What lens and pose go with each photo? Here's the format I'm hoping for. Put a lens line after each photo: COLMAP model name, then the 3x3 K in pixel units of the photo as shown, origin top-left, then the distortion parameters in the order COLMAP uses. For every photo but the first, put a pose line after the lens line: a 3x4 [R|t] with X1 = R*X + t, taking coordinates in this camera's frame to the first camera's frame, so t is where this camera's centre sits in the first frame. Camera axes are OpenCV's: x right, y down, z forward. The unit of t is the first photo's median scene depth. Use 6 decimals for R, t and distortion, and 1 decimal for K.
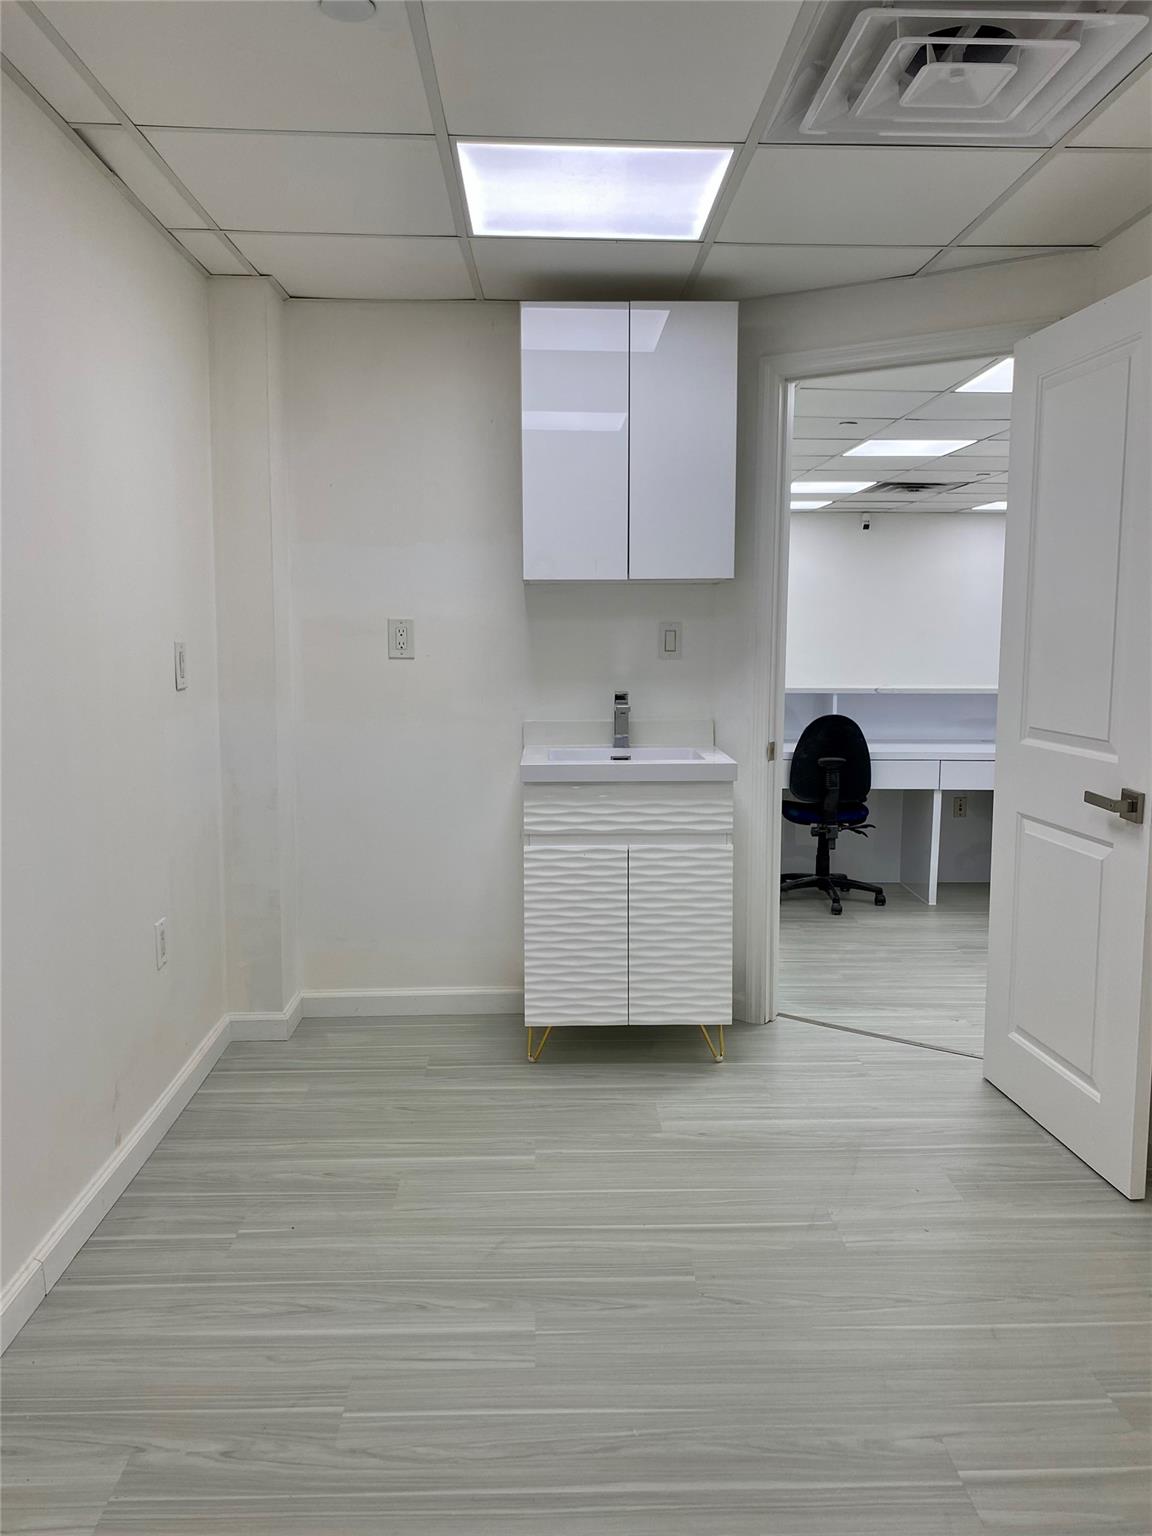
lens RADIAL K [[1180.8, 0, 575.4], [0, 1180.8, 767.4], [0, 0, 1]] dist [0.031634, -0.000418]
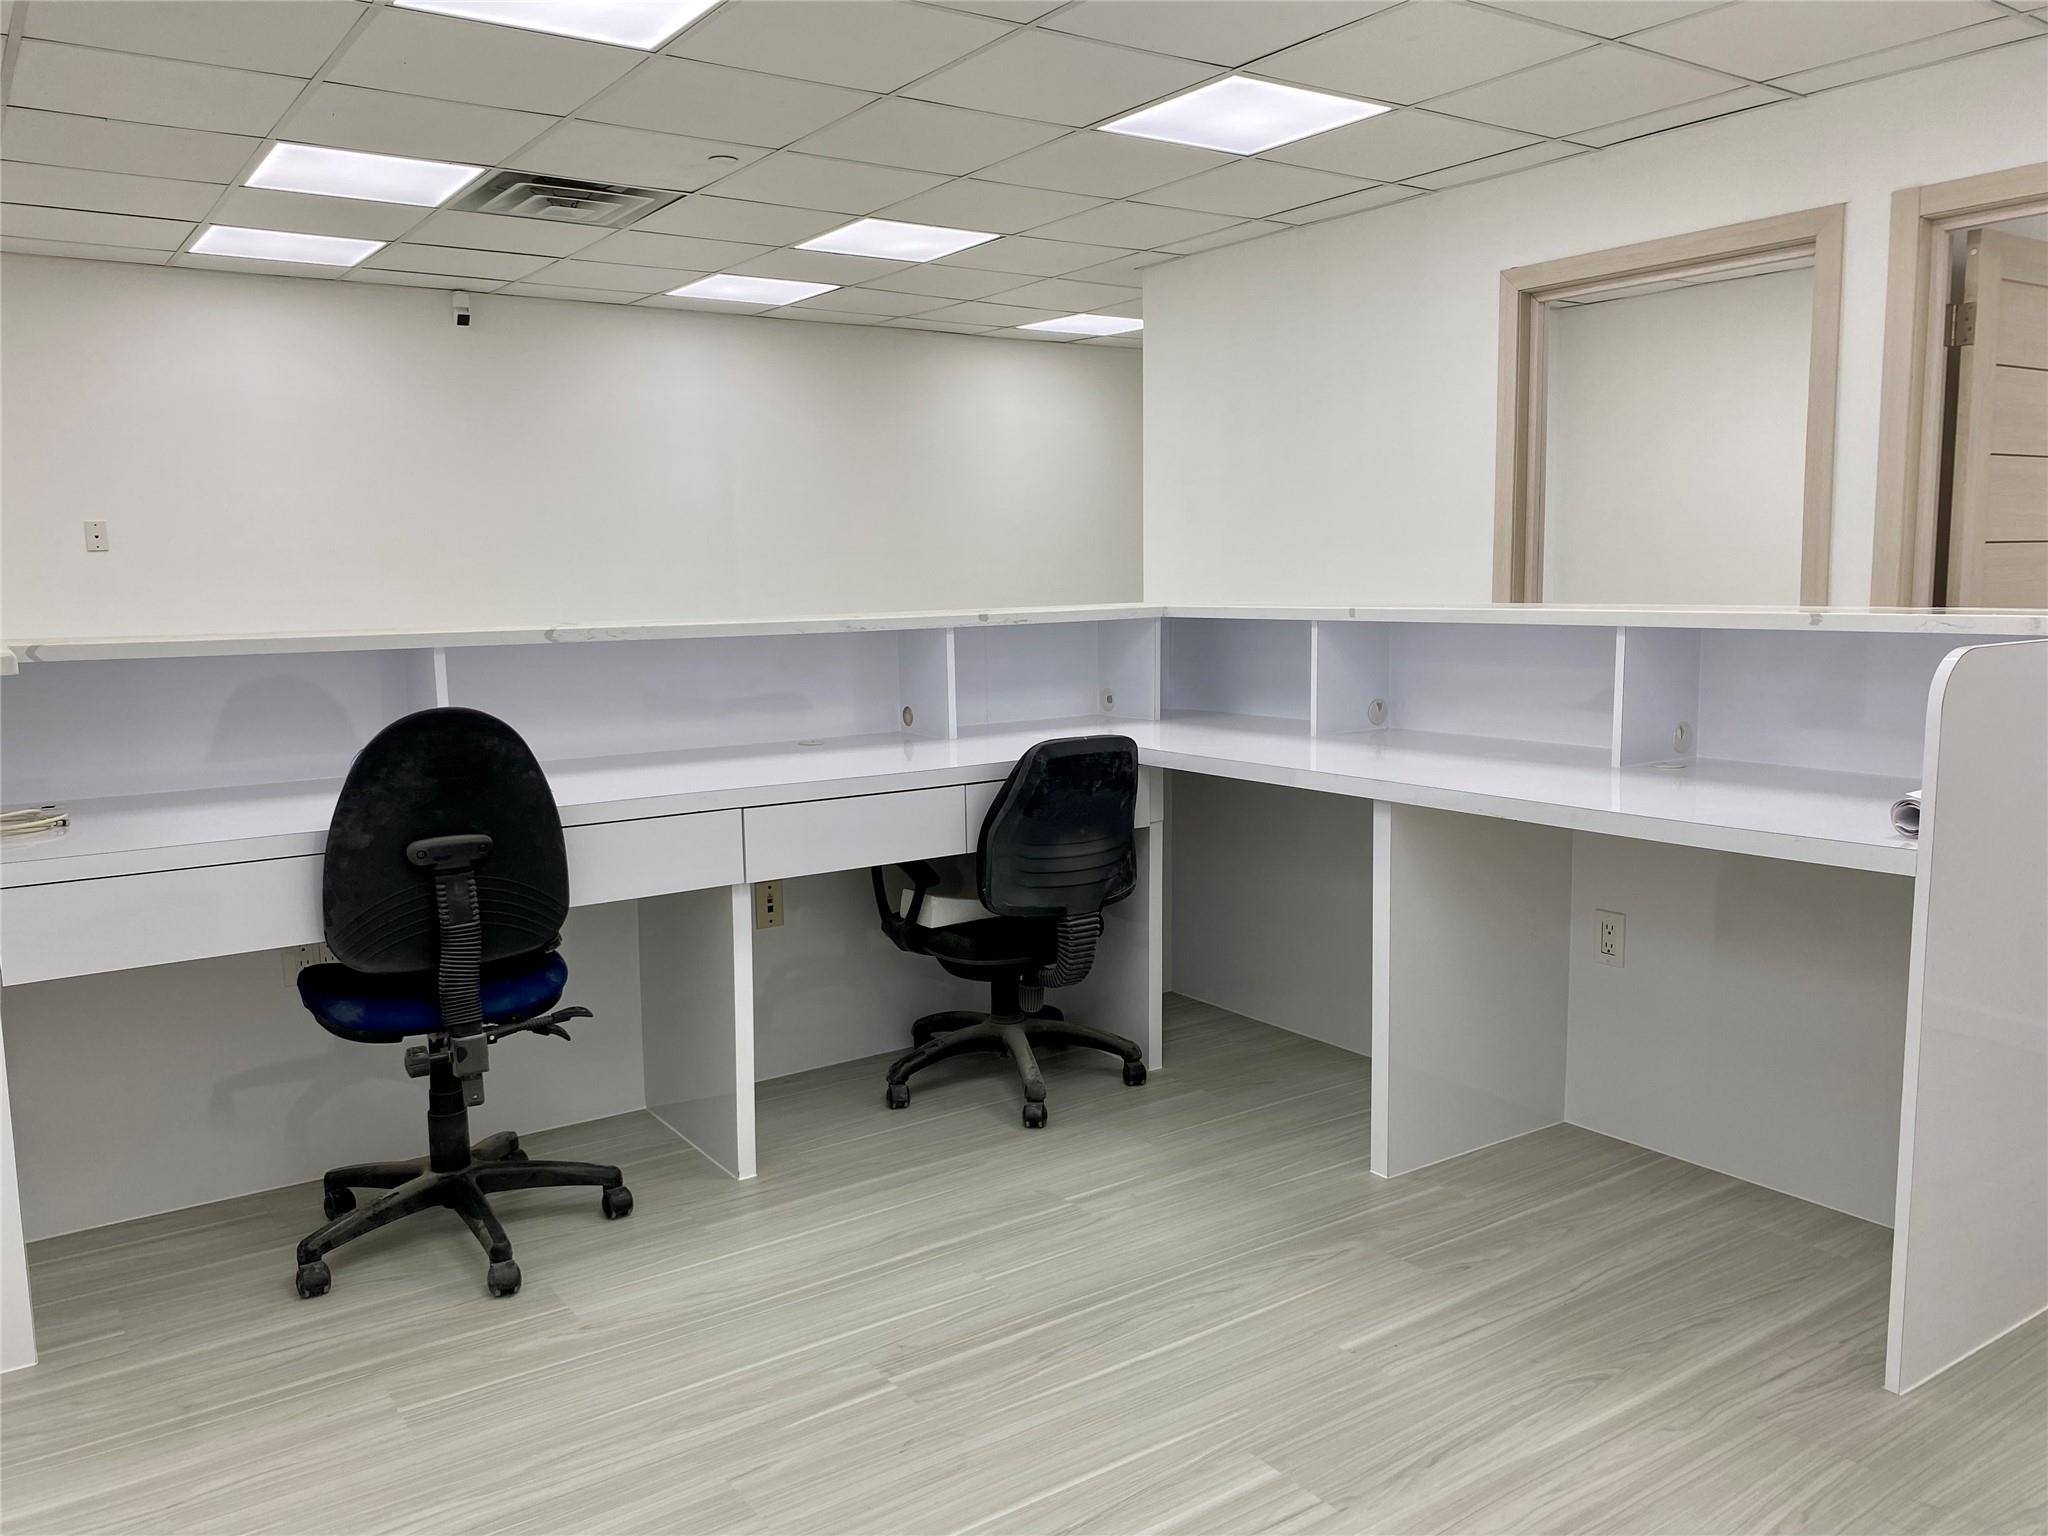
lens RADIAL K [[1574.5, 0, 1009.5], [0, 1574.5, 765.8], [0, 0, 1]] dist [0.031634, -0.000418]
pose [[0.840284, -0.084283, 0.535554, 0.108138], [0.079859, 0.996308, 0.031495, -0.028707], [-0.536232, 0.016304, 0.843913, 0.518836]]
